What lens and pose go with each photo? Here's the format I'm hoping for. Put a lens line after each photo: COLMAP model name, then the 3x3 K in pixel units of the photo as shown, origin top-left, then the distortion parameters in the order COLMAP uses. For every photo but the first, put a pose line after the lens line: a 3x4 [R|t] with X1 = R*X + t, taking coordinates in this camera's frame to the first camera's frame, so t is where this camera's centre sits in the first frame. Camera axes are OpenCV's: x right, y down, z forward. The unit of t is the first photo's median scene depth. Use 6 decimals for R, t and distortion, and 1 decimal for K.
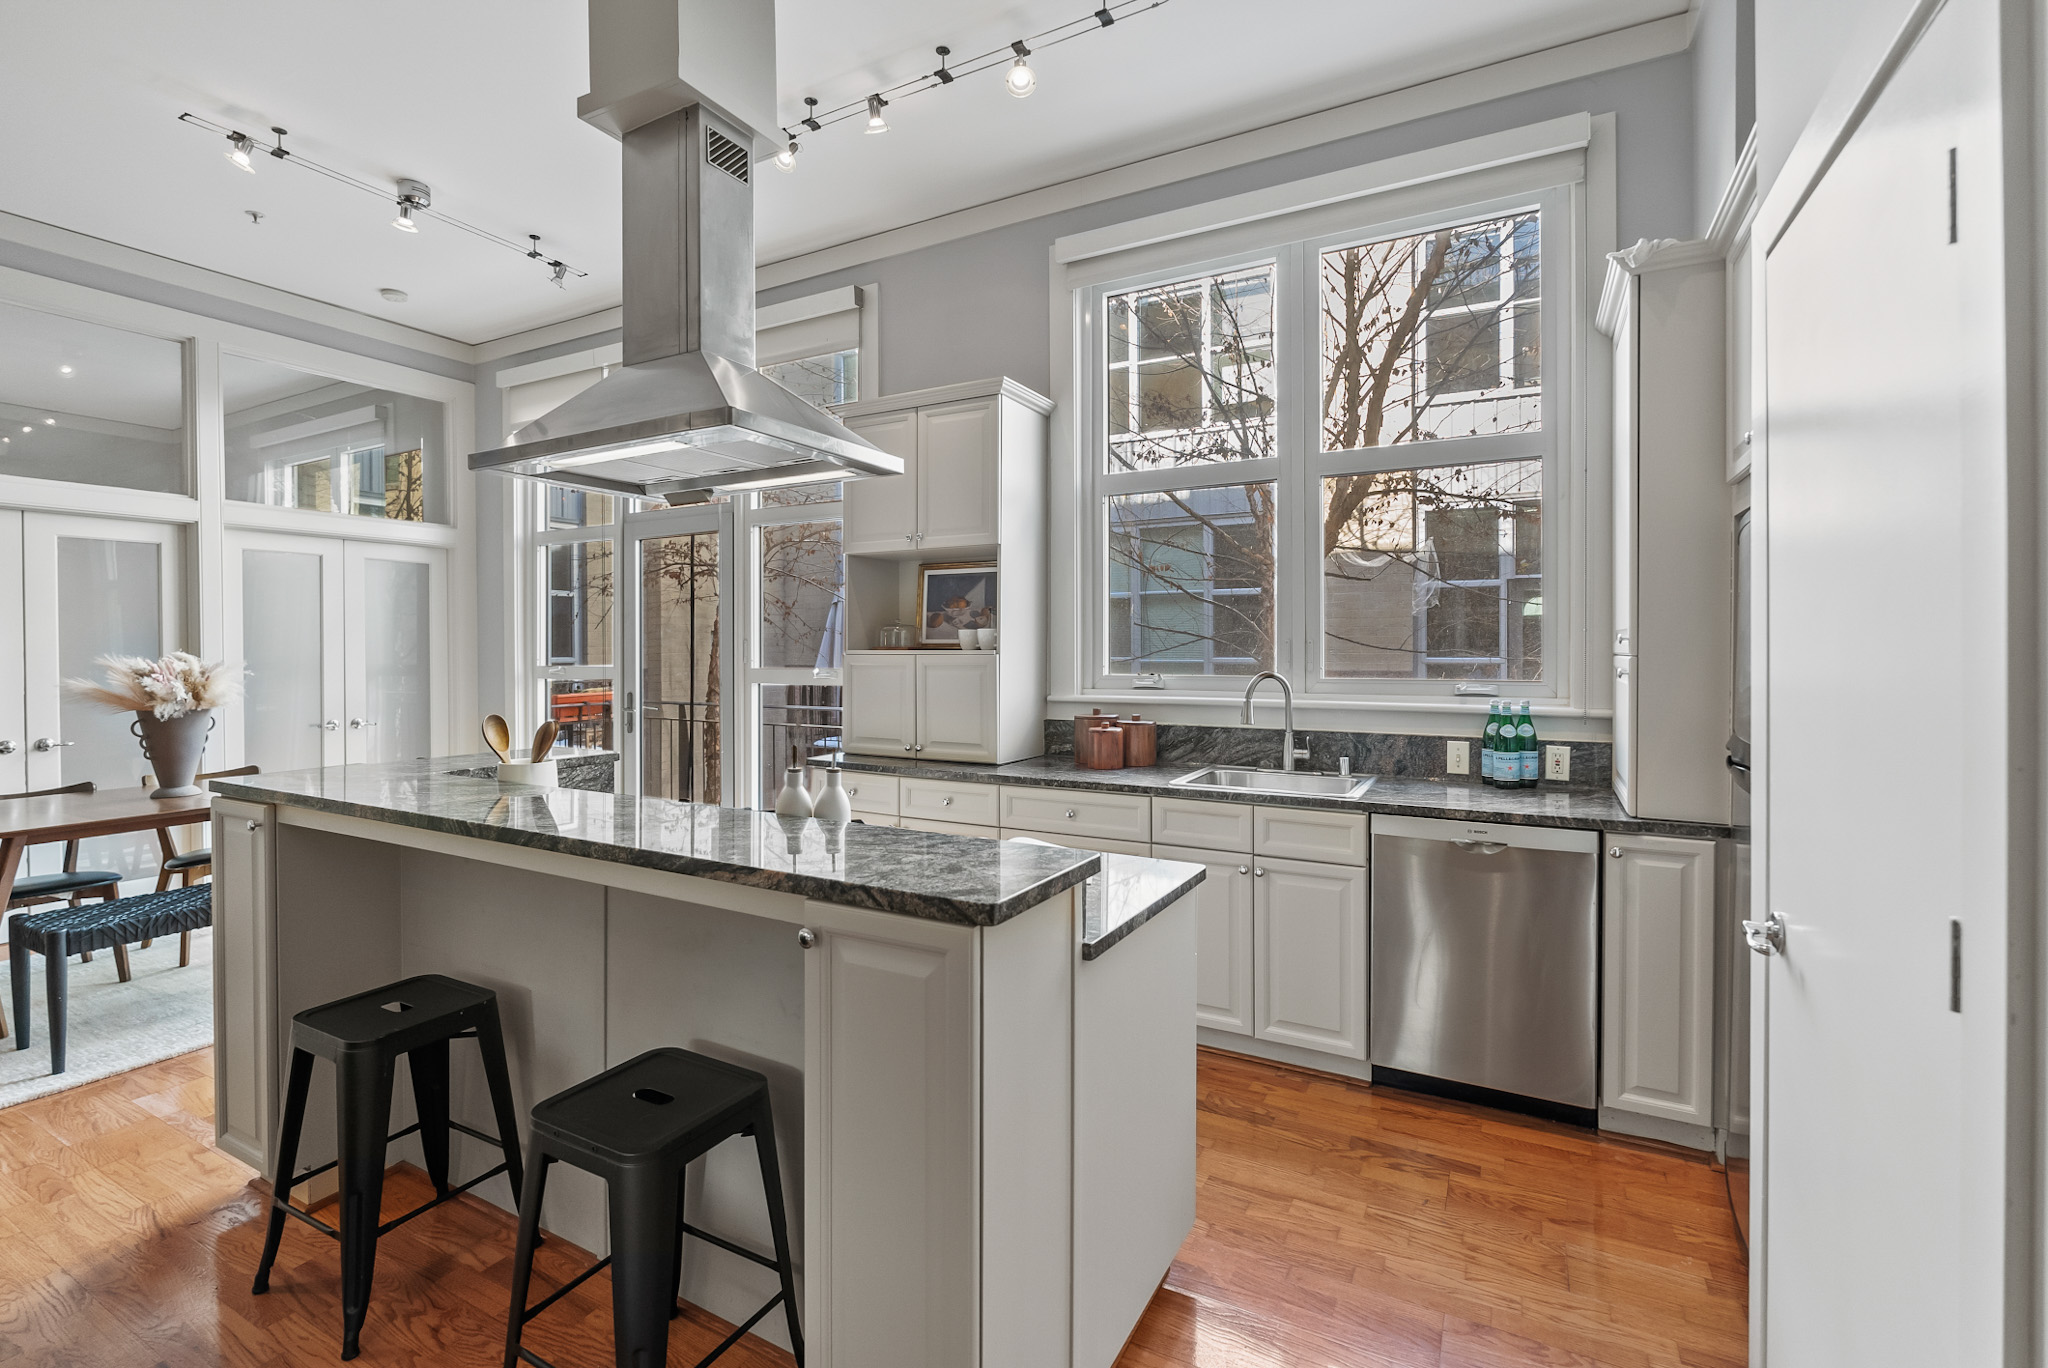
lens RADIAL K [[922.6, 0, 1030.7], [0, 922.6, 658.1], [0, 0, 1]] dist [-0.008898, 0.002727]
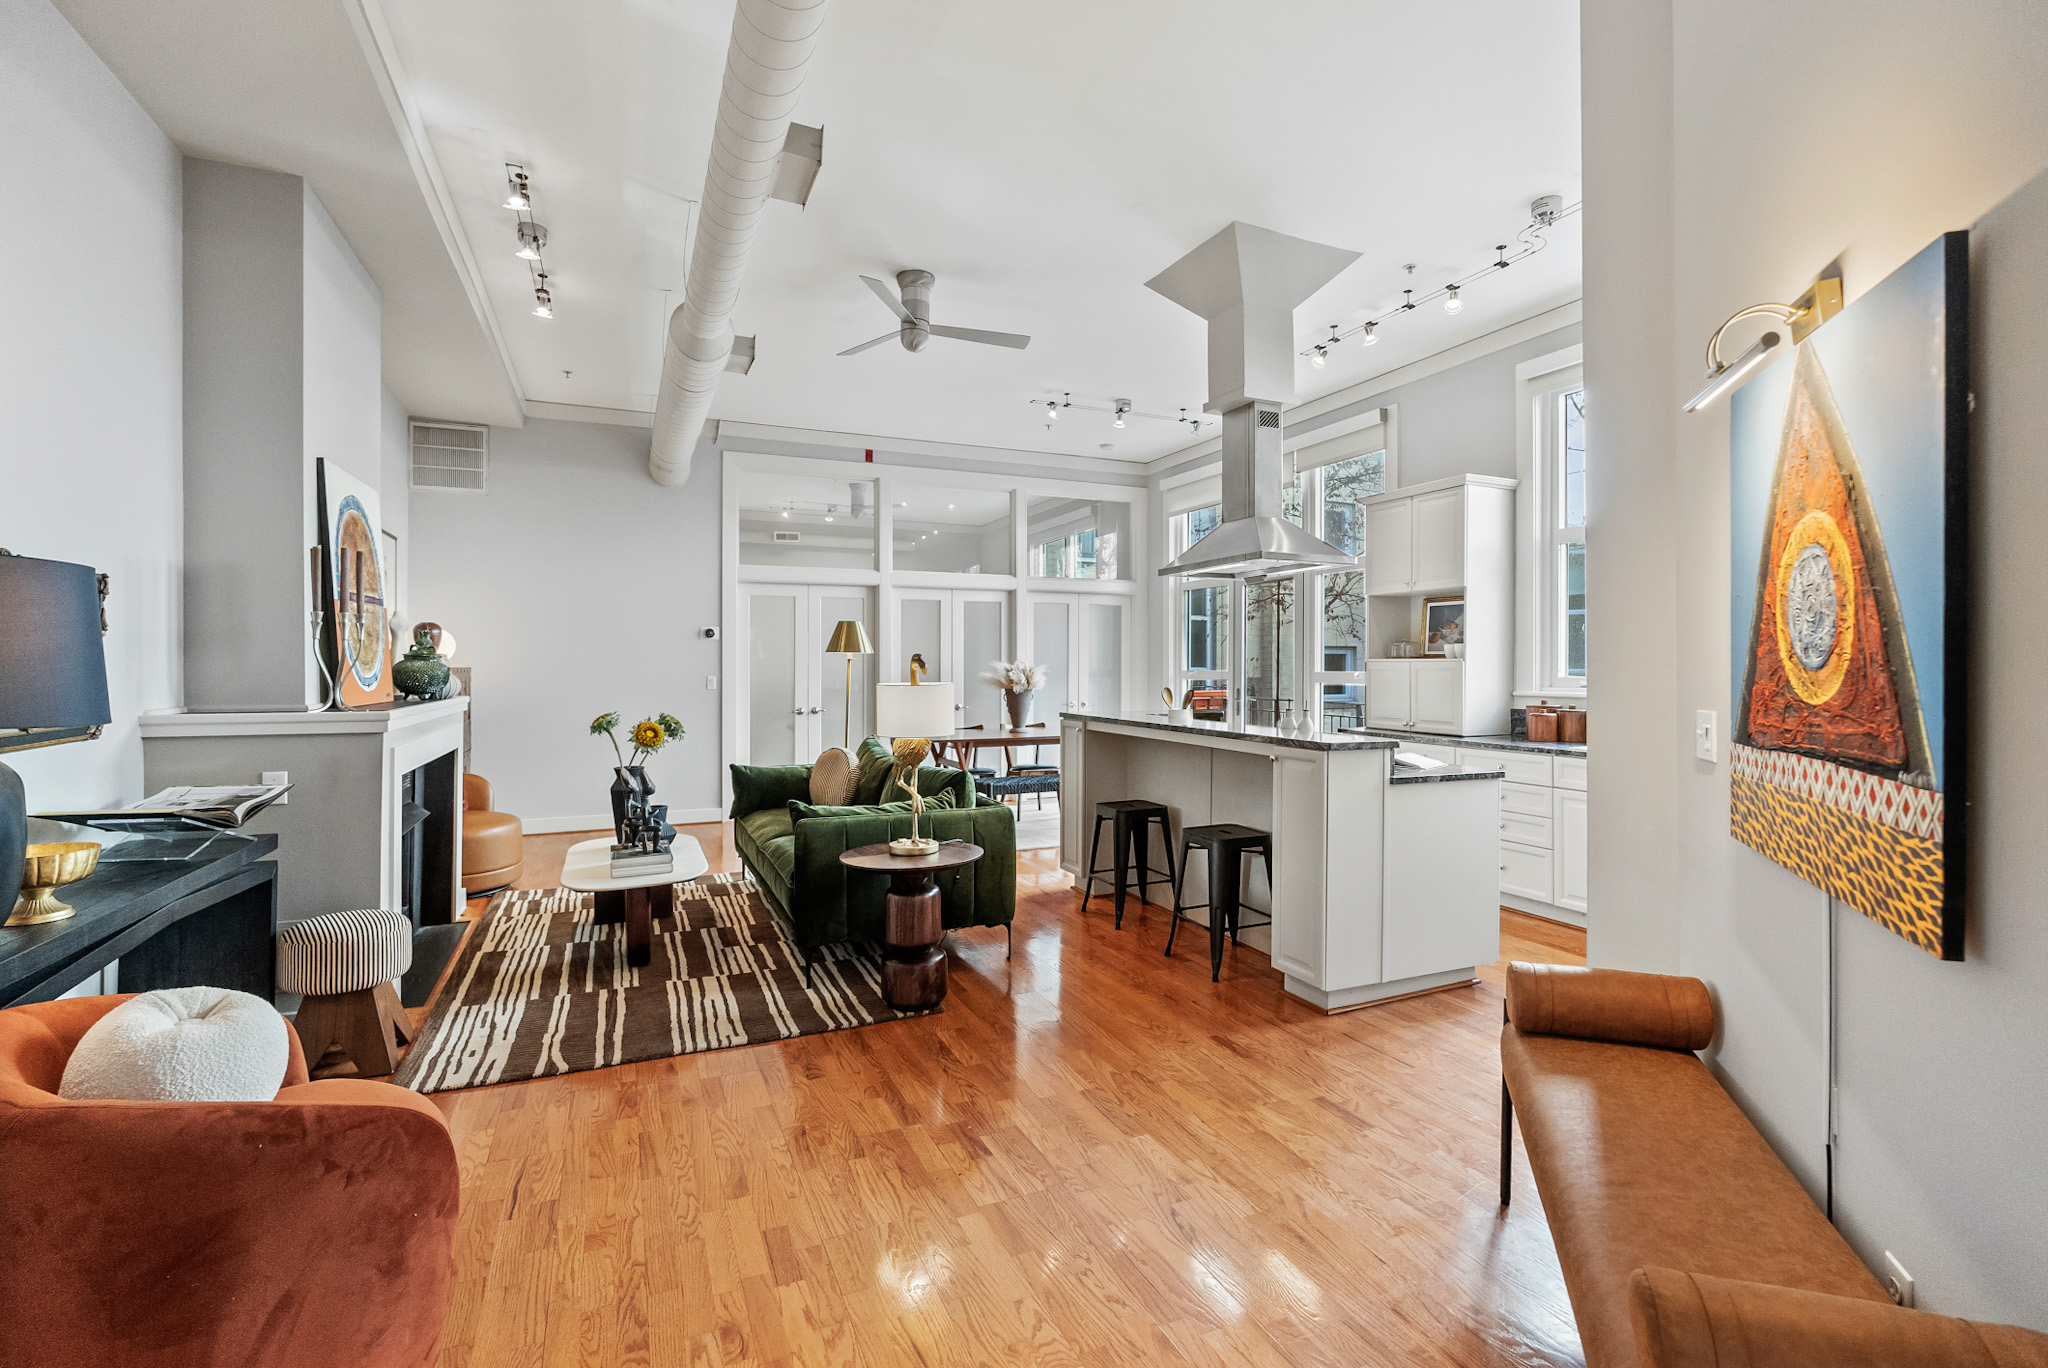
lens RADIAL K [[922.6, 0, 1026.8], [0, 922.6, 662.0], [0, 0, 1]] dist [-0.008898, 0.002727]
pose [[0.792399, 0.001568, -0.610001, 0.298797], [-0.008441, 0.999929, -0.008394, 0.015183], [0.609945, 0.011800, 0.792356, -0.573340]]
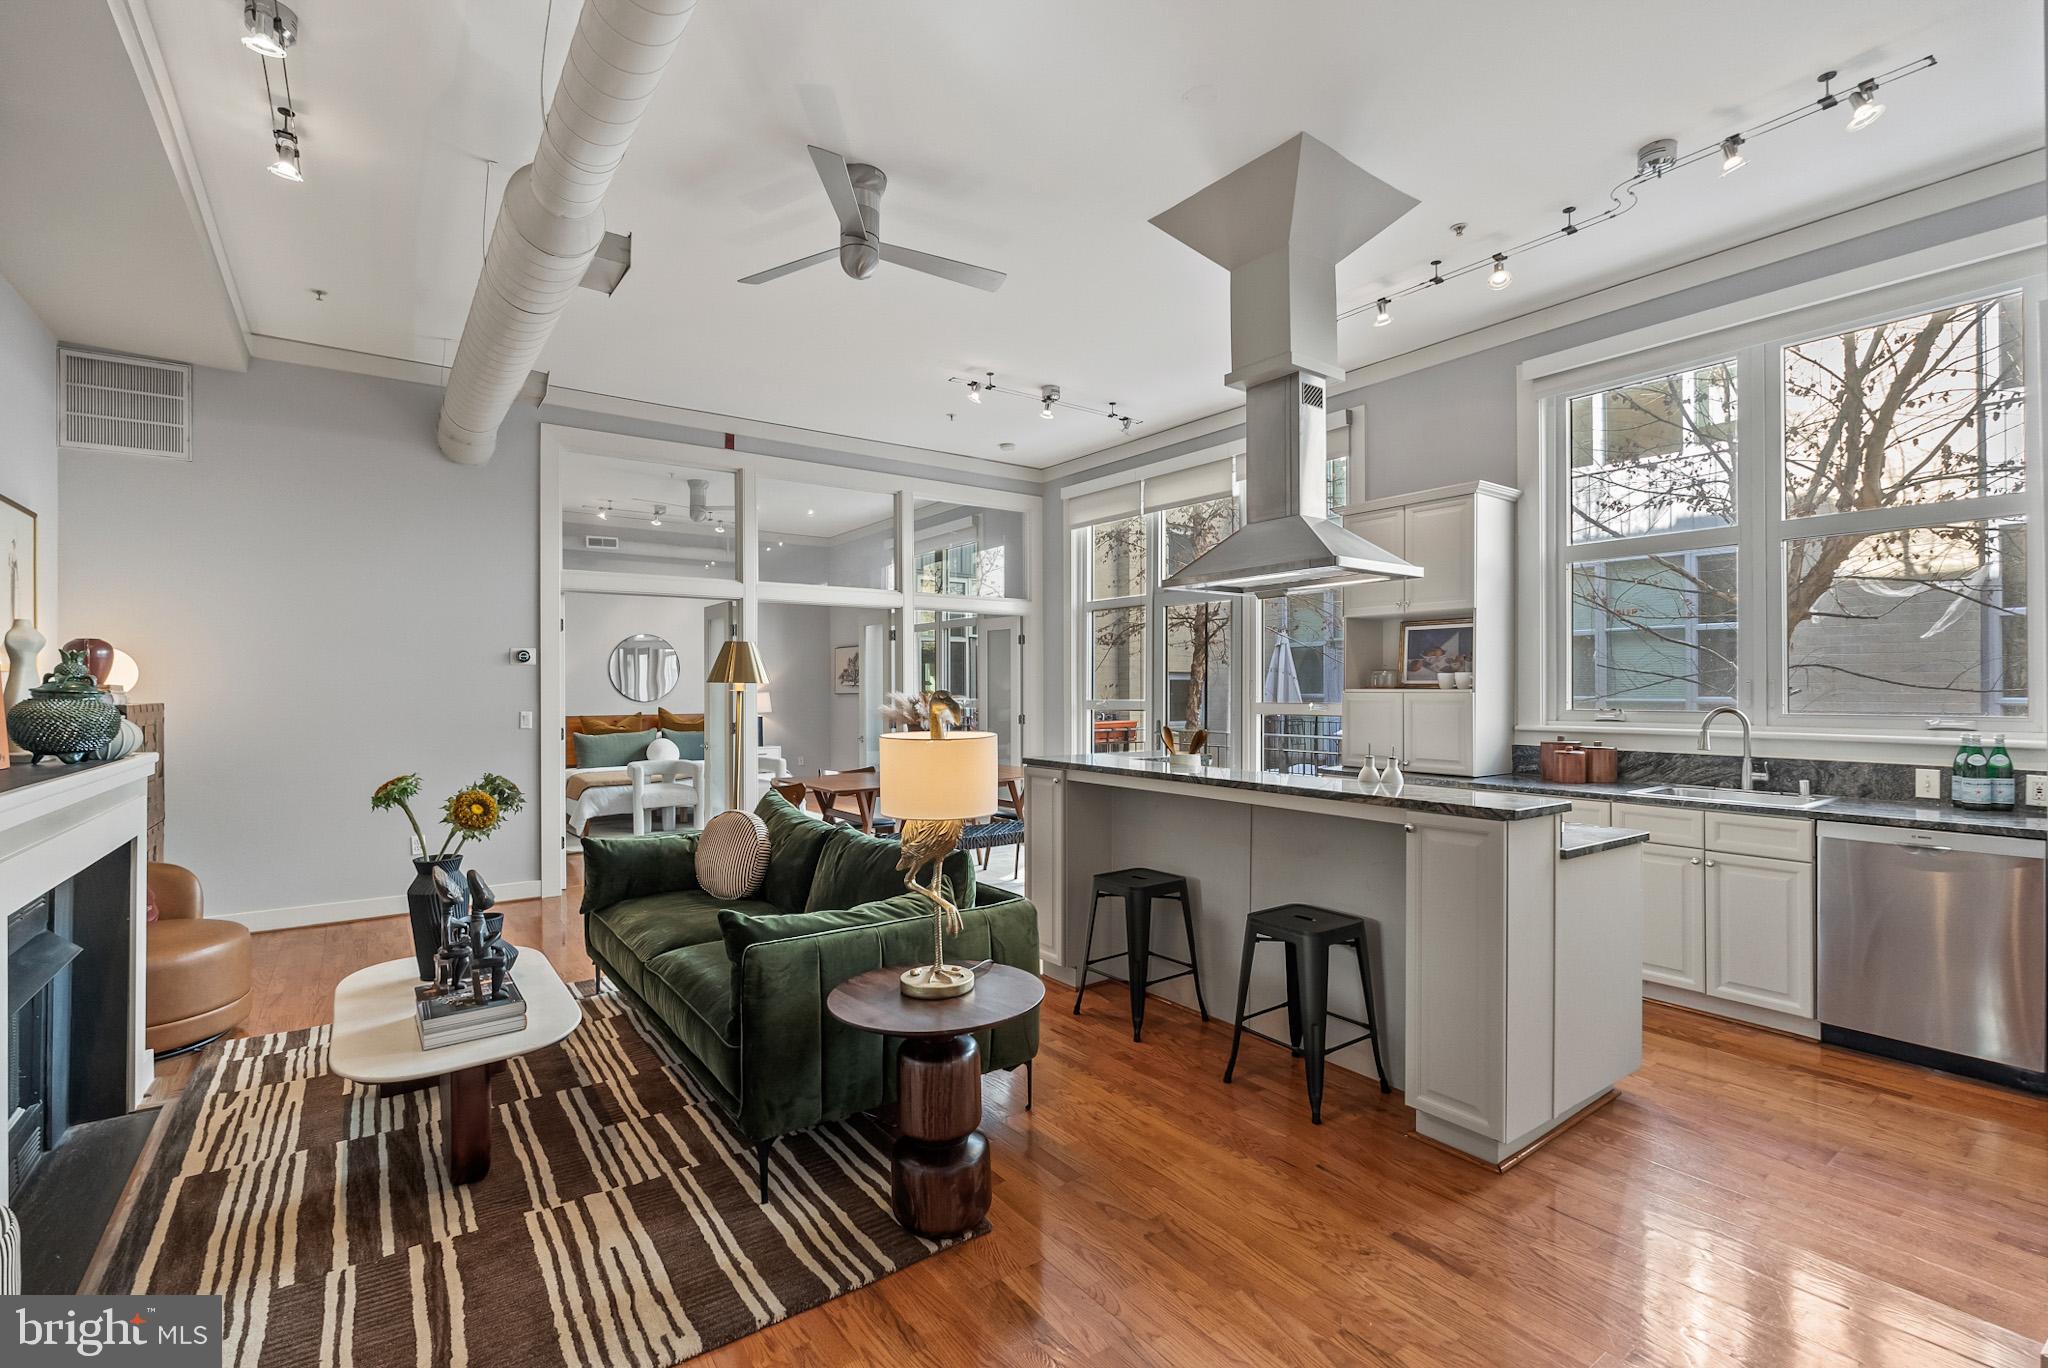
lens RADIAL K [[922.6, 0, 1021.0], [0, 922.6, 686.9], [0, 0, 1]] dist [-0.008898, 0.002727]
pose [[0.900075, -0.000097, -0.435734, -0.043647], [-0.004589, 0.999942, -0.009702, 0.003673], [0.435710, 0.010732, 0.900023, -0.435020]]
